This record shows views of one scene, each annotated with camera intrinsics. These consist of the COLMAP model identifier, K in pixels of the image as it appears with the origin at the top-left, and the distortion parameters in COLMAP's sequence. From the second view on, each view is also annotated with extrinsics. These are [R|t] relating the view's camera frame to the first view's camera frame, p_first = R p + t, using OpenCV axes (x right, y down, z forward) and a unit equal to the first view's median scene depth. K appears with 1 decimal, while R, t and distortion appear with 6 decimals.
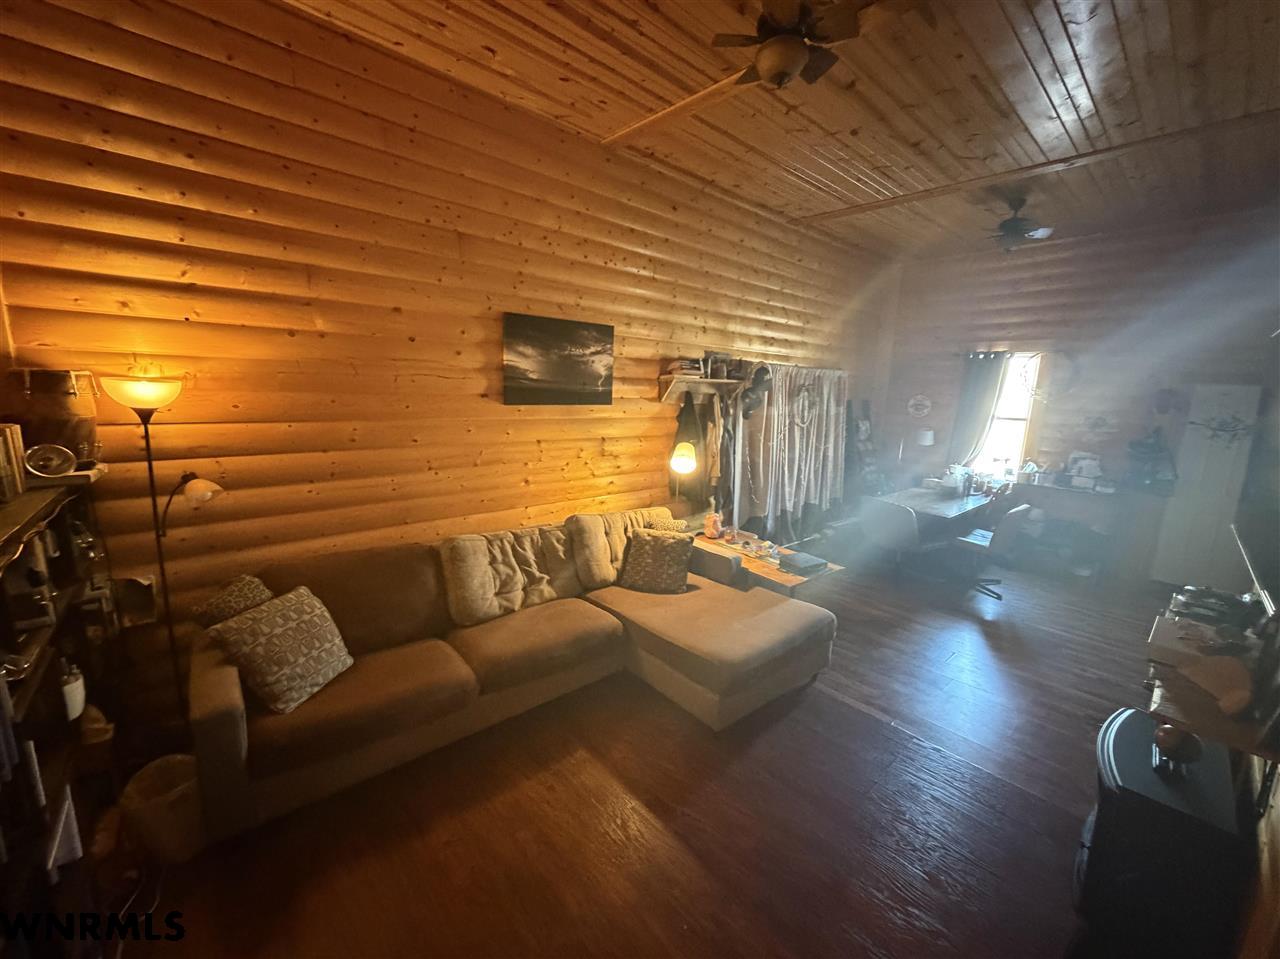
lens RADIAL K [[507.1, 0, 648.0], [0, 507.1, 481.6], [0, 0, 1]] dist [-0.010591, 0.000040]
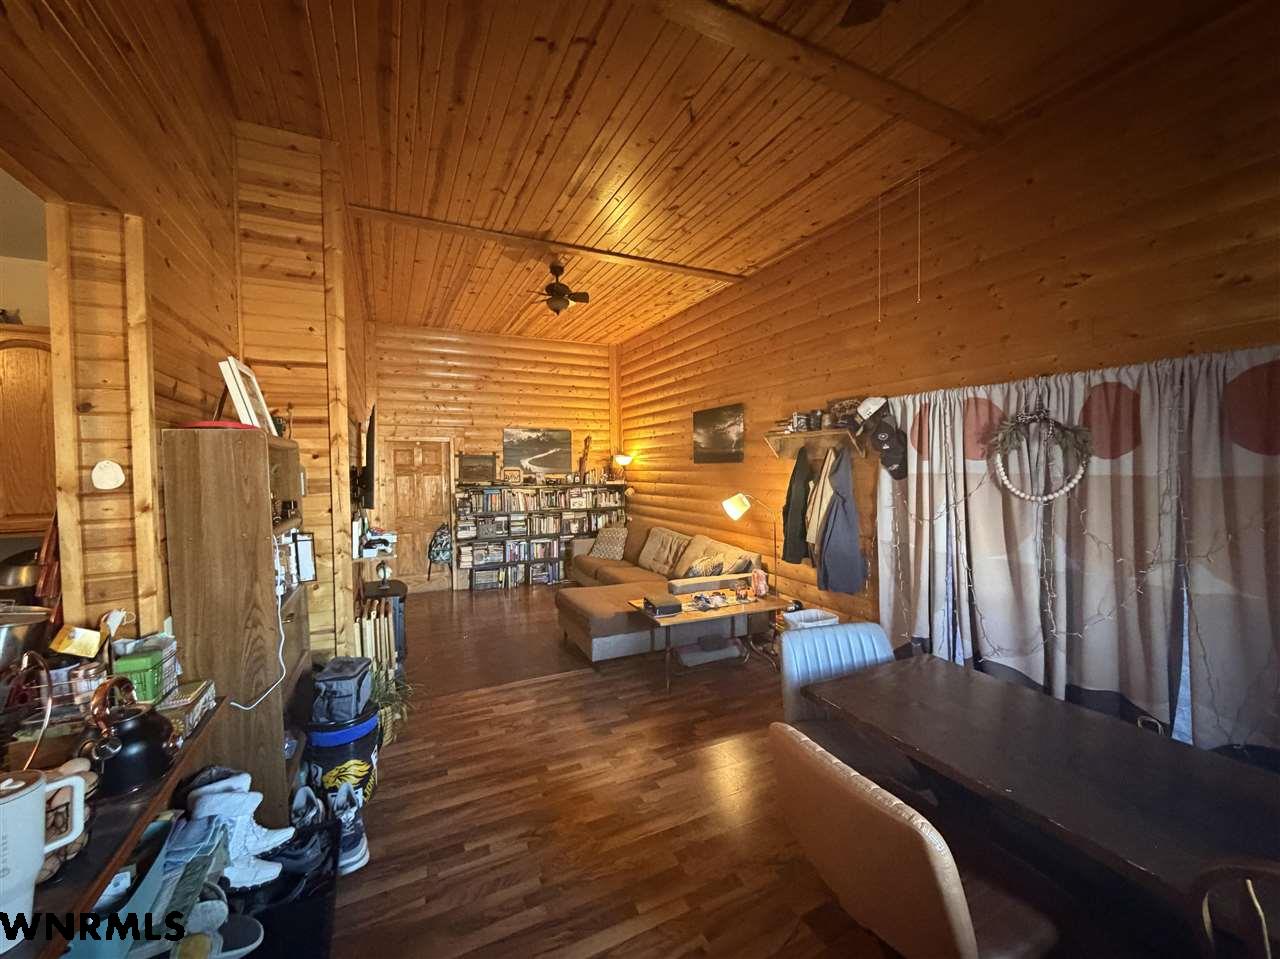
lens RADIAL K [[507.1, 0, 648.0], [0, 507.1, 481.6], [0, 0, 1]] dist [-0.010591, 0.000040]
pose [[-0.260485, 0.001882, -0.965476, 1.310190], [-0.172673, 0.983784, 0.048504, -0.132481], [0.949912, 0.179346, -0.255936, 1.183520]]
